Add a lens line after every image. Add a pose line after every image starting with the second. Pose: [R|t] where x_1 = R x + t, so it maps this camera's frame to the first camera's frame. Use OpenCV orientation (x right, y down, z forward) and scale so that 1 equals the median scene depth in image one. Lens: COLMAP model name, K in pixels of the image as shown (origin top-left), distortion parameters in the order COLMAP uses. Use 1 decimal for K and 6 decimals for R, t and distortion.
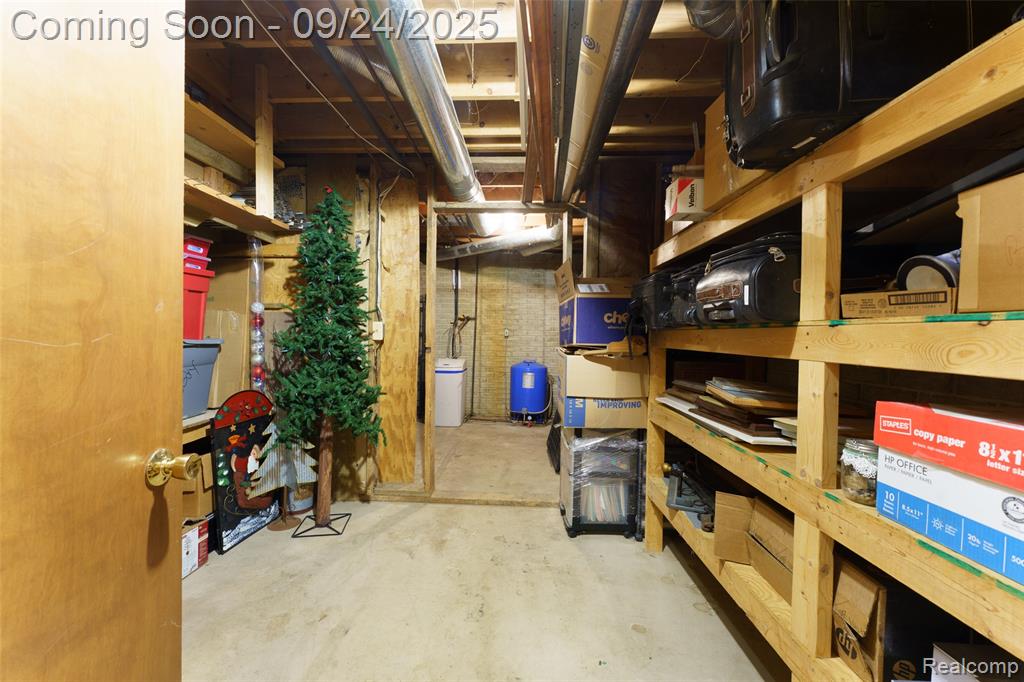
lens RADIAL K [[415.4, 0, 510.5], [0, 415.4, 338.9], [0, 0, 1]] dist [-0.023442, 0.000806]
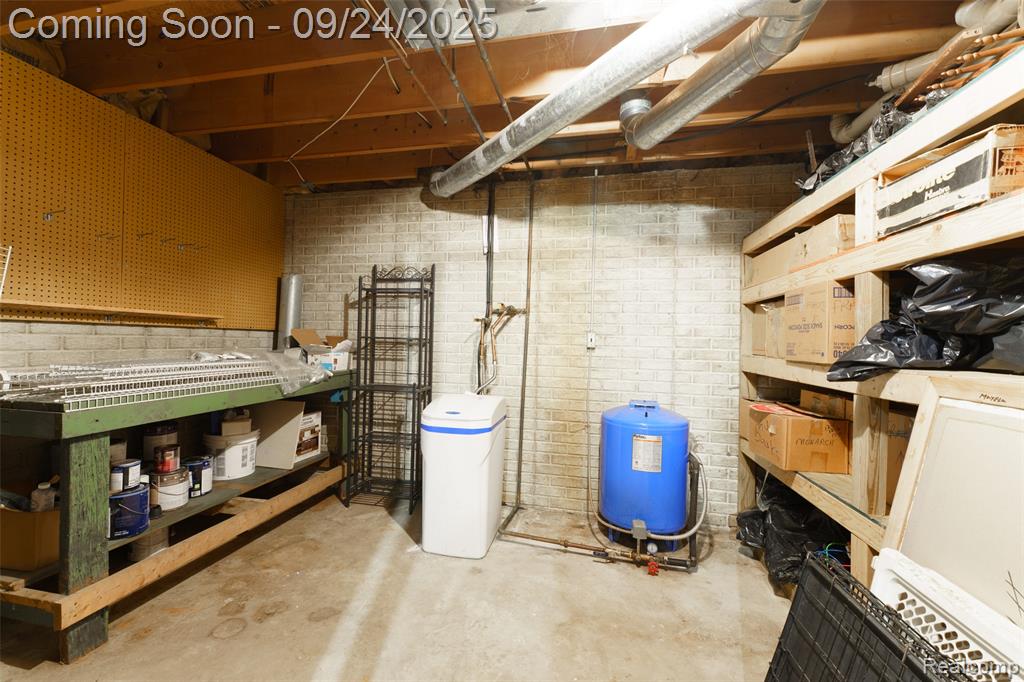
lens RADIAL K [[415.4, 0, 510.5], [0, 415.4, 341.3], [0, 0, 1]] dist [-0.023442, 0.000806]
pose [[0.987915, 0.005579, -0.154899, -0.027014], [-0.007250, 0.999921, -0.010230, -0.008070], [0.154830, 0.011229, 0.987877, 0.512233]]
